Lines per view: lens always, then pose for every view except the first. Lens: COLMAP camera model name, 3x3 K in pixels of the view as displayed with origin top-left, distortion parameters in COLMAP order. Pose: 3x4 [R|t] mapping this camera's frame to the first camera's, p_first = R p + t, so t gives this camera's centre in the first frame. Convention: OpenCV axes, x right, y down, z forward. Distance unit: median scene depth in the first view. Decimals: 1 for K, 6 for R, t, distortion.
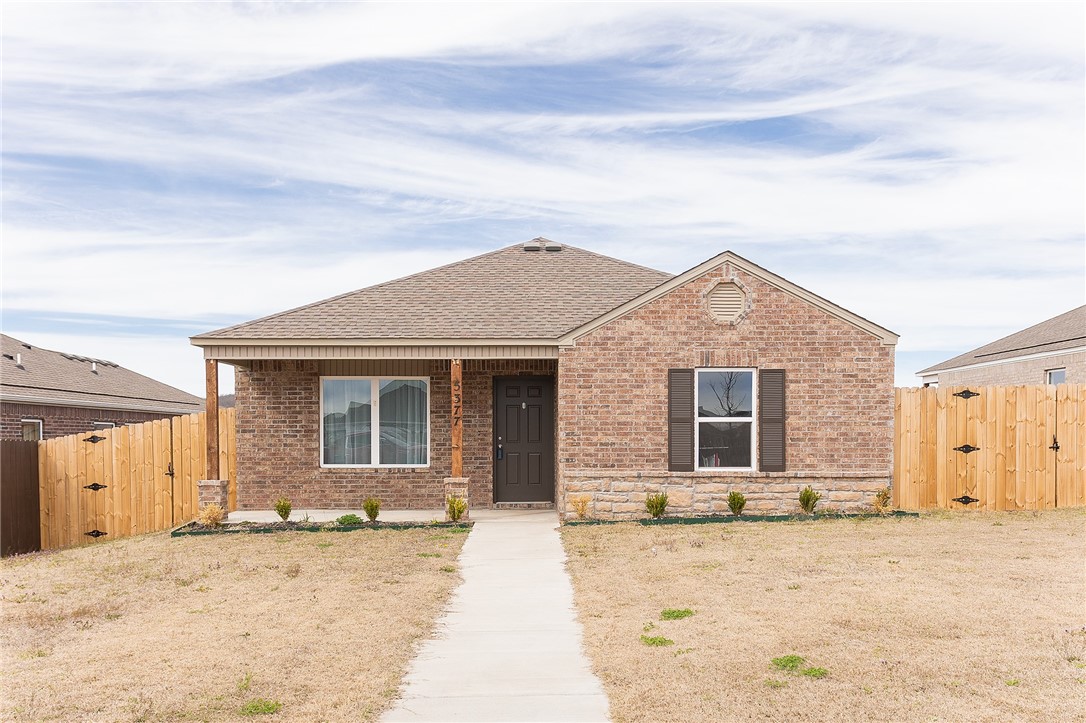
lens RADIAL K [[588.3, 0, 543.5], [0, 588.3, 379.1], [0, 0, 1]] dist [0.021273, 0.001172]
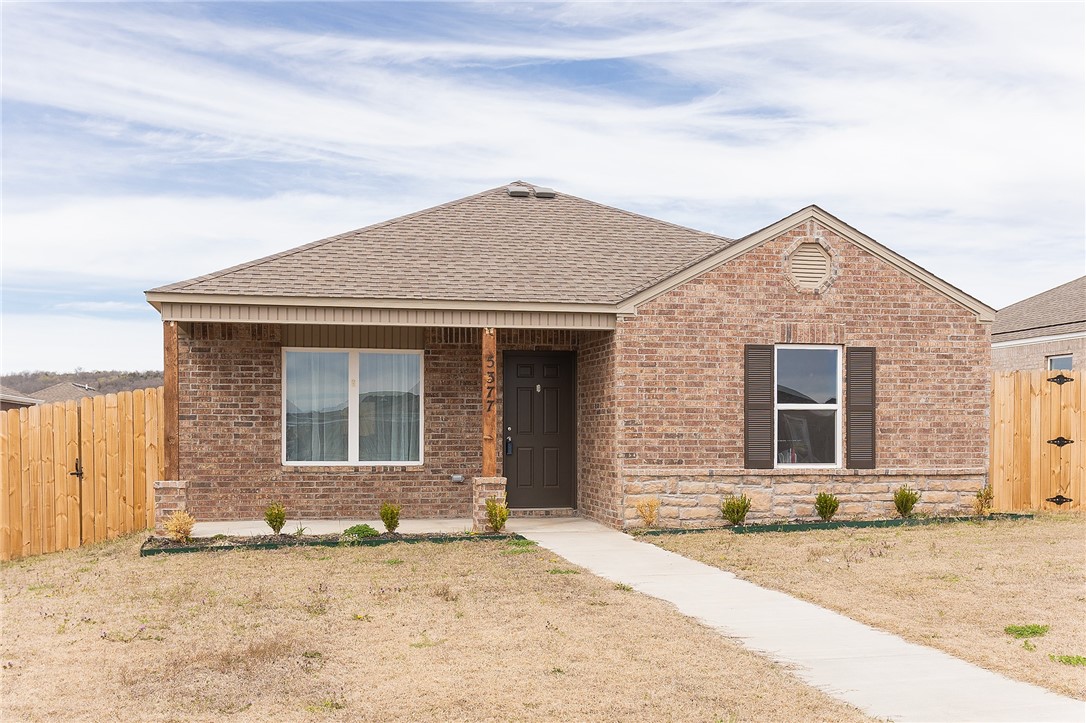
lens RADIAL K [[726.9, 0, 542.8], [0, 726.9, 355.4], [0, 0, 1]] dist [0.007118, -0.003705]
pose [[0.993056, 0.015784, 0.116580, -0.184906], [-0.015198, 0.999867, -0.005915, 0.007898], [-0.116658, 0.004102, 0.993164, 0.019603]]
